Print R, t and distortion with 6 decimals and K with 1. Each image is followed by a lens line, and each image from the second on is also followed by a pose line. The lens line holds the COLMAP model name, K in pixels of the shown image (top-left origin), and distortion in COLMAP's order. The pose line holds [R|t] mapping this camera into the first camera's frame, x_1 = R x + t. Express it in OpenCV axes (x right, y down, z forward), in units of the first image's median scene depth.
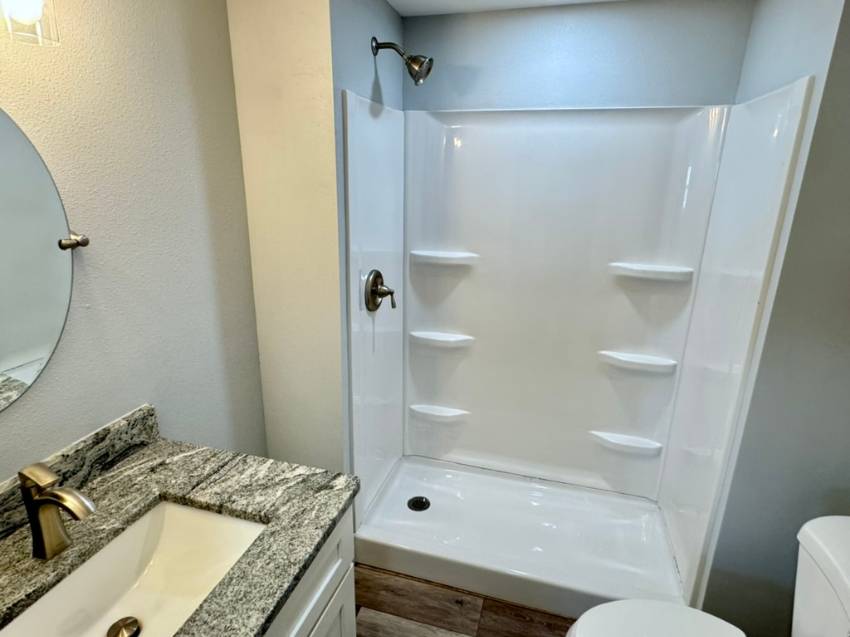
lens RADIAL K [[466.1, 0, 426.6], [0, 466.1, 317.7], [0, 0, 1]] dist [-0.002190, 0.001079]
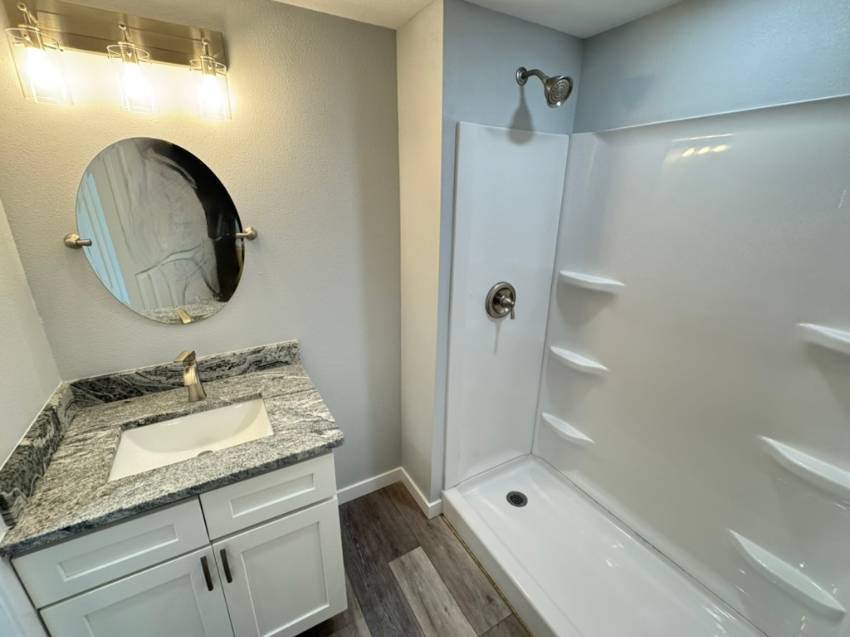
lens RADIAL K [[363.1, 0, 426.1], [0, 363.1, 320.6], [0, 0, 1]] dist [-0.000278, 0.000076]
pose [[0.734976, 0.218257, -0.642008, 0.355547], [-0.203497, 0.974138, 0.098203, -0.064242], [0.646838, 0.058470, 0.760383, 0.231563]]
